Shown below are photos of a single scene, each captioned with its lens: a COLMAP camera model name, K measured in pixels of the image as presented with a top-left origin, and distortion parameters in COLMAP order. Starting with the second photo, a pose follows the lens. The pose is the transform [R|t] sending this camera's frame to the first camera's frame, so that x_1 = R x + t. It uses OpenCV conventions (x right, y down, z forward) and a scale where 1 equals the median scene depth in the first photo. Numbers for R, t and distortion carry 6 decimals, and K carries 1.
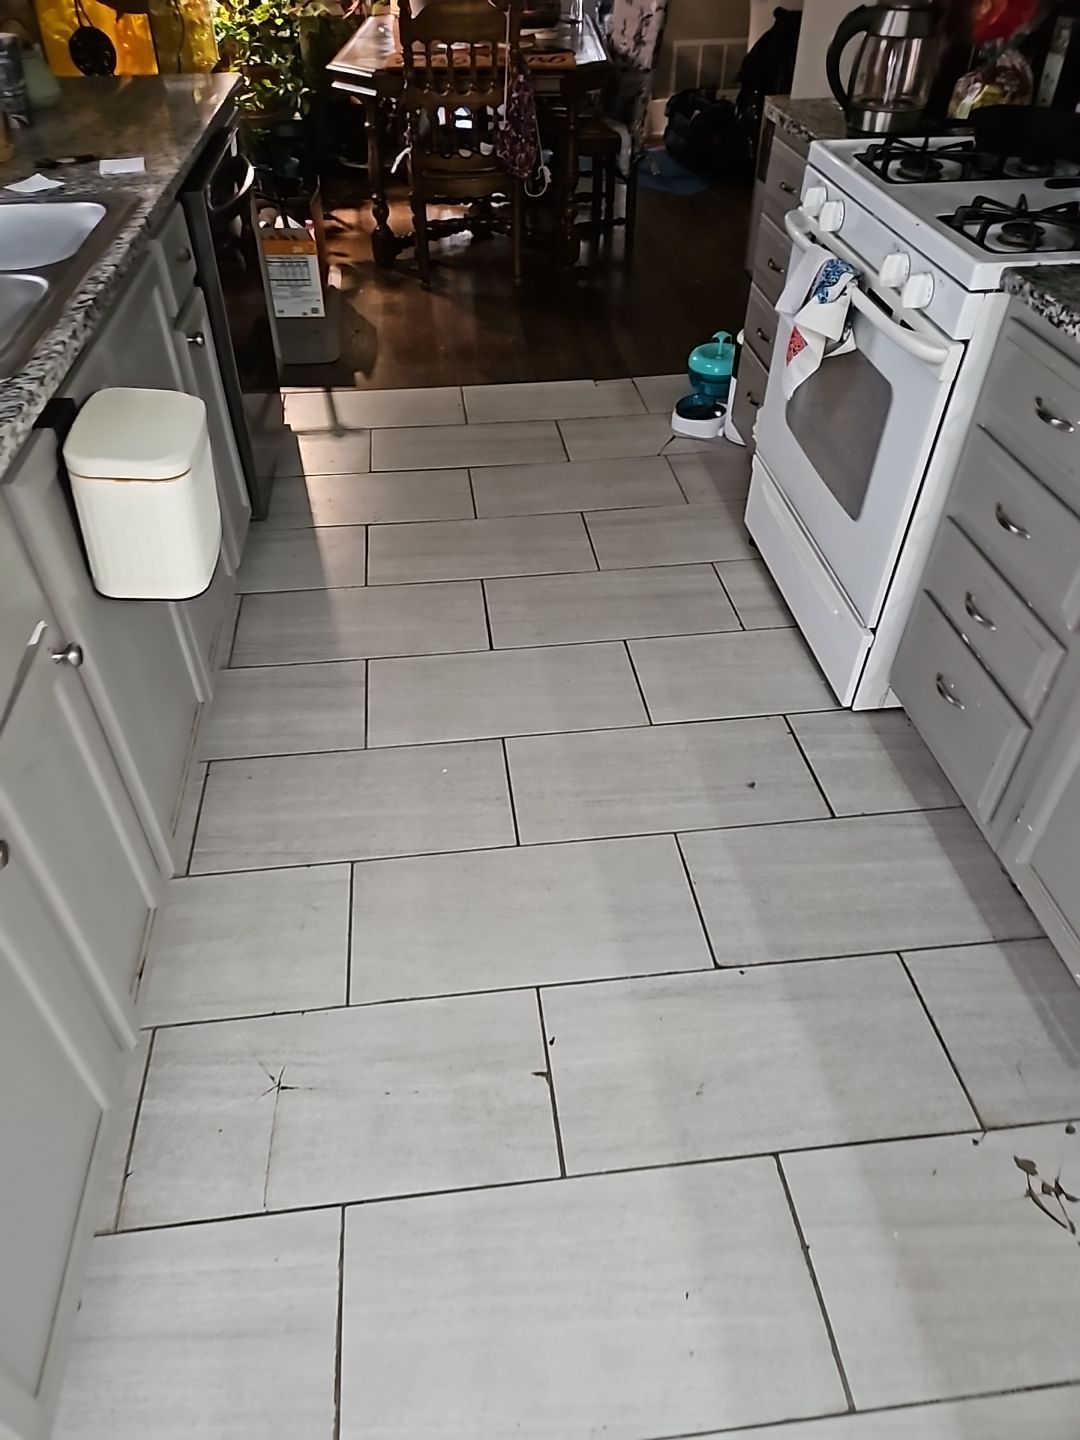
lens RADIAL K [[971.3, 0, 506.4], [0, 971.3, 702.5], [0, 0, 1]] dist [0.061081, -0.049884]
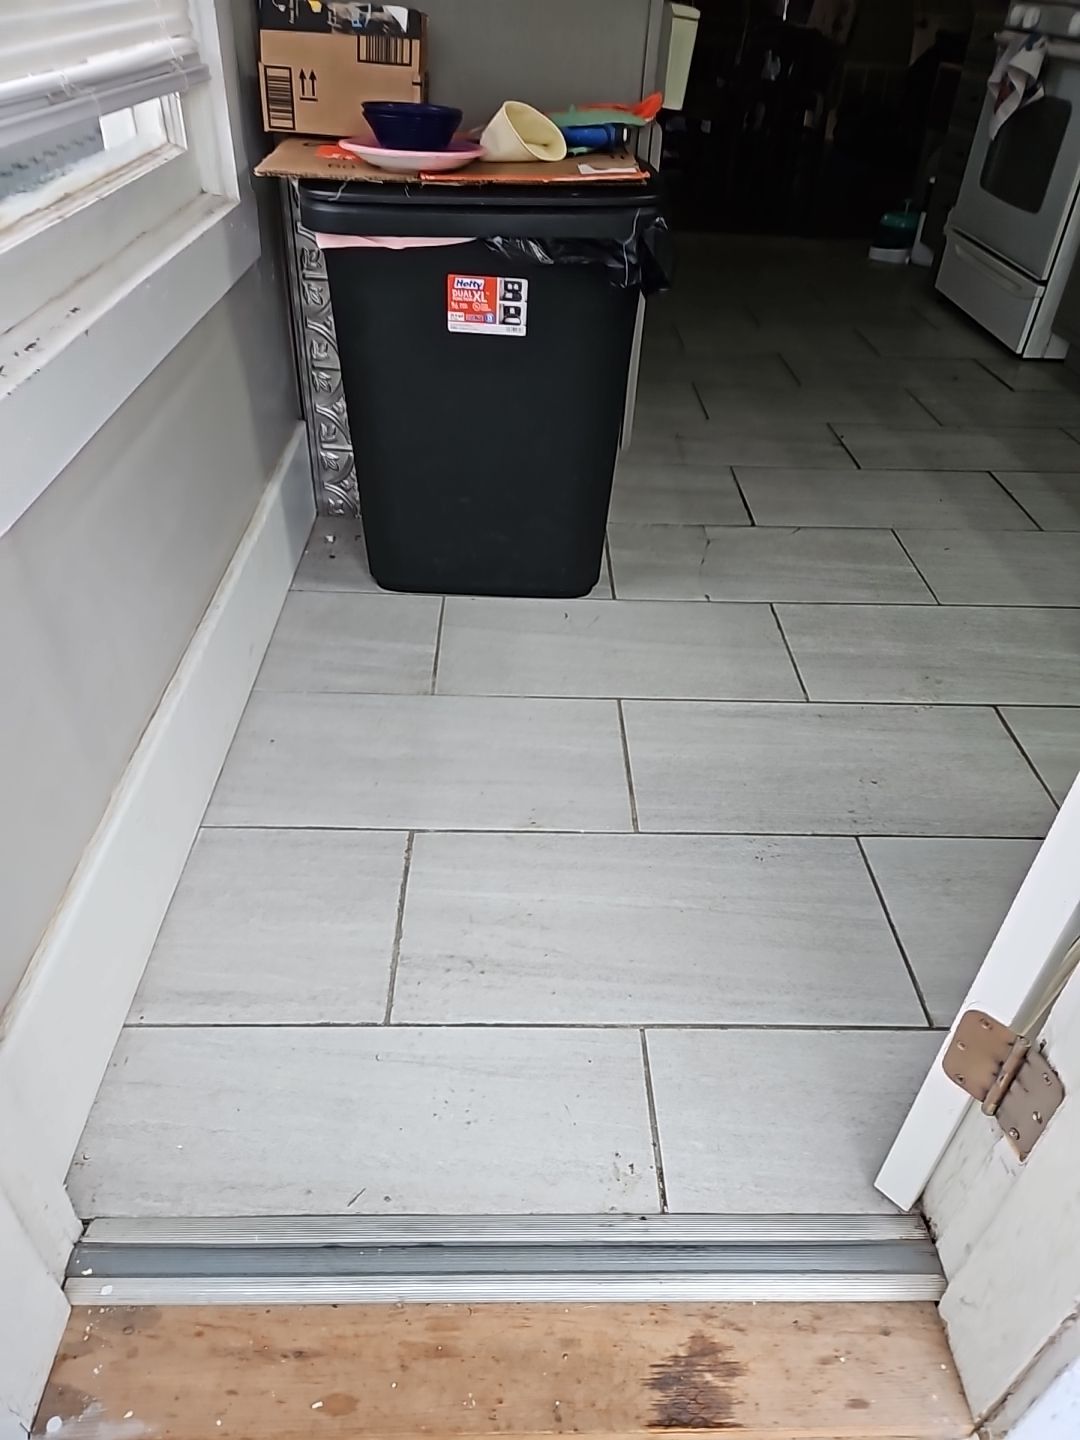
lens RADIAL K [[971.3, 0, 524.6], [0, 971.3, 719.9], [0, 0, 1]] dist [0.061081, -0.049884]
pose [[0.994862, 0.090128, -0.046113, -0.296155], [-0.093358, 0.992918, -0.073476, 0.810869], [0.039164, 0.077403, 0.996230, -0.493587]]
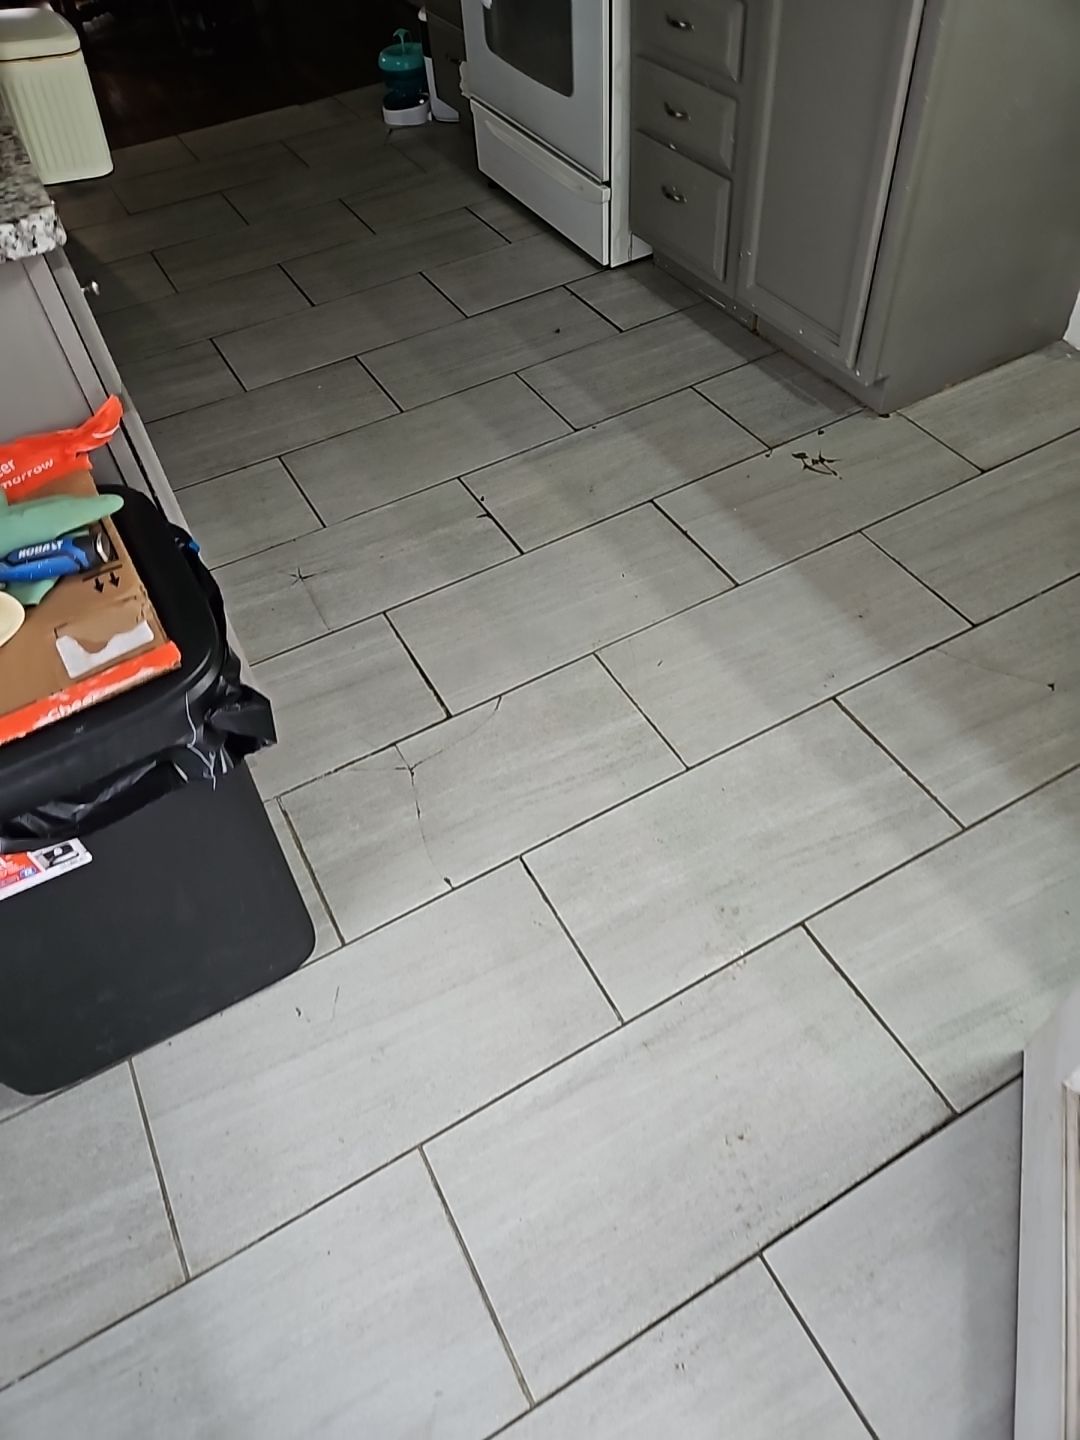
lens RADIAL K [[971.3, 0, 529.4], [0, 971.3, 721.8], [0, 0, 1]] dist [0.061081, -0.049884]
pose [[0.920705, -0.330073, 0.208217, -0.230200], [0.298277, 0.939226, 0.169956, 0.355700], [-0.251661, -0.094373, 0.963203, -0.288699]]
